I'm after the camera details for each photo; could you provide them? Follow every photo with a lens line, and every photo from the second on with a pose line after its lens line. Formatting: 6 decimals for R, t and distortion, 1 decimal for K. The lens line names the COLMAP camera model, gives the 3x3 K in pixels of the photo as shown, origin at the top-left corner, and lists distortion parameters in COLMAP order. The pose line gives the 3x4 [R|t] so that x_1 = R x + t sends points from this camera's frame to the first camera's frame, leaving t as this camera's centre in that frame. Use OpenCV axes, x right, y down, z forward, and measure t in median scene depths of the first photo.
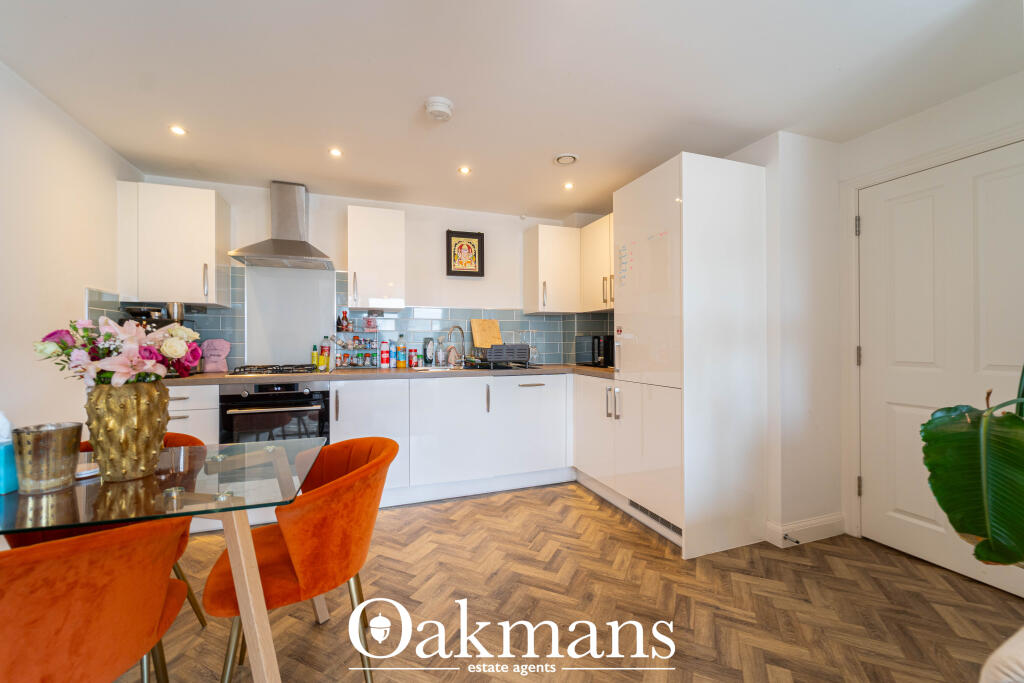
lens RADIAL K [[411.1, 0, 508.3], [0, 411.1, 339.8], [0, 0, 1]] dist [-0.000377, 0.000070]
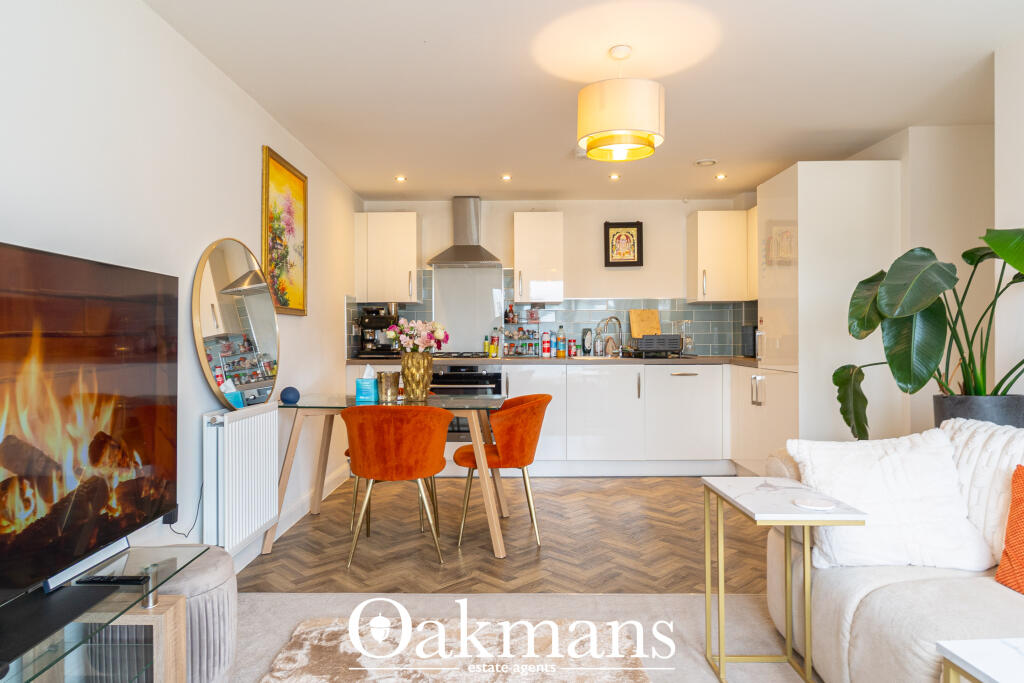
lens RADIAL K [[635.5, 0, 504.4], [0, 635.5, 334.6], [0, 0, 1]] dist [-0.003324, 0.000930]
pose [[0.934381, -0.001305, -0.356273, 0.203519], [0.002599, 0.999992, 0.003155, 0.005165], [0.356266, -0.003874, 0.934377, -0.633983]]
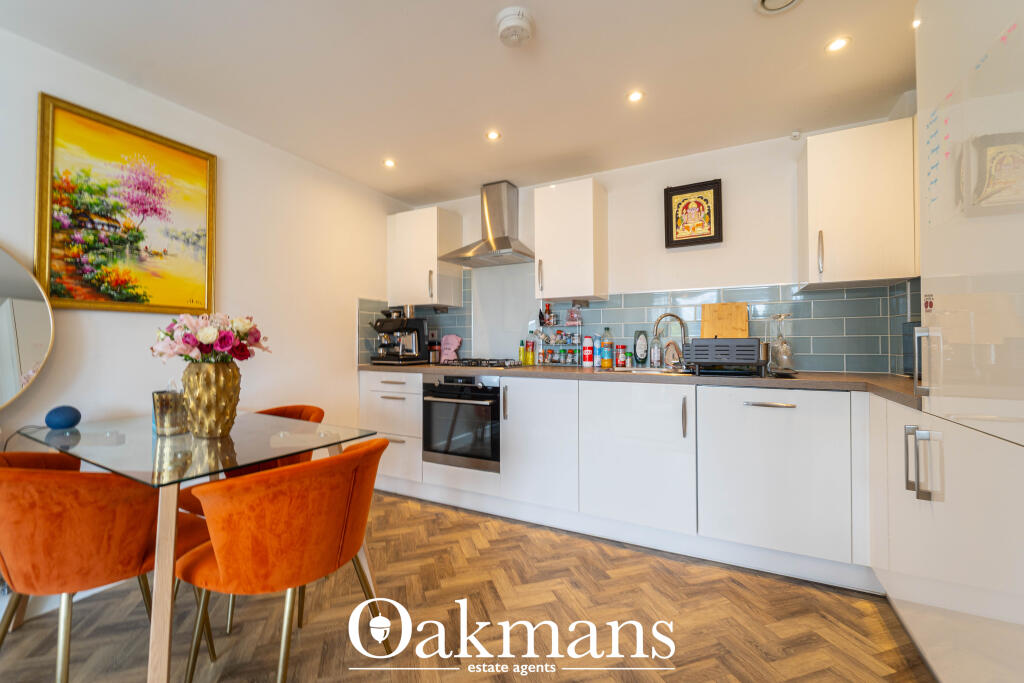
lens RADIAL K [[421.0, 0, 508.9], [0, 421.0, 337.3], [0, 0, 1]] dist [-0.000836, -0.000425]
pose [[0.675260, -0.008978, -0.737525, 0.259094], [0.003003, 0.999951, -0.009424, 0.015643], [0.737573, 0.004149, 0.675254, 0.305383]]
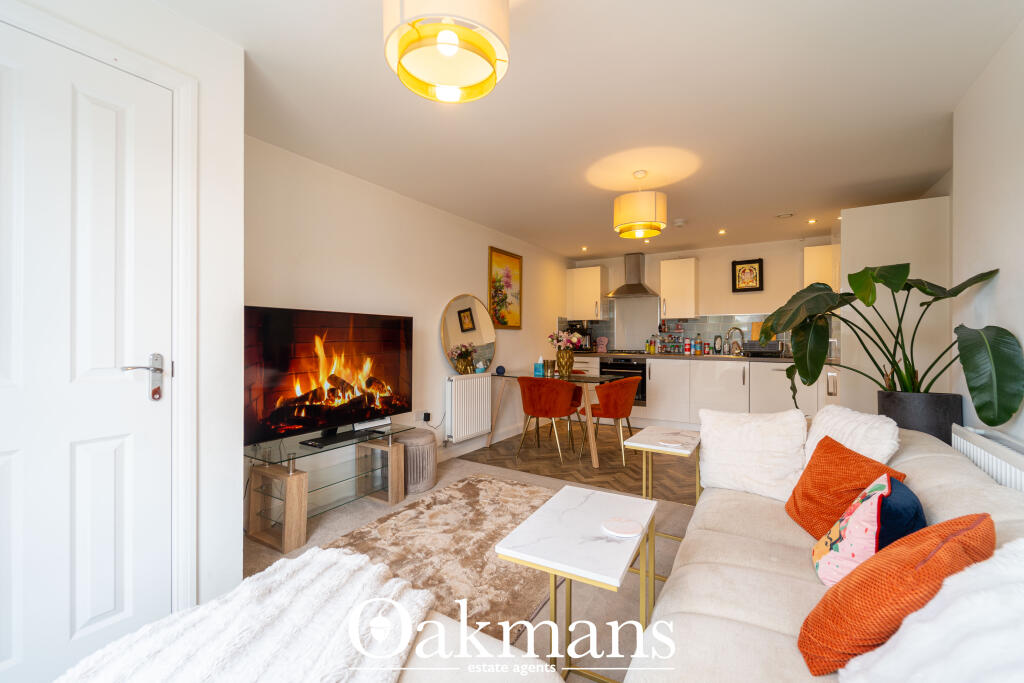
lens RADIAL K [[416.9, 0, 511.4], [0, 416.9, 337.9], [0, 0, 1]] dist [0.000261, -0.000239]
pose [[0.610270, 0.003835, -0.792184, 0.619843], [-0.000292, 0.999989, 0.004617, -0.004244], [0.792194, -0.002586, 0.610264, -0.587539]]
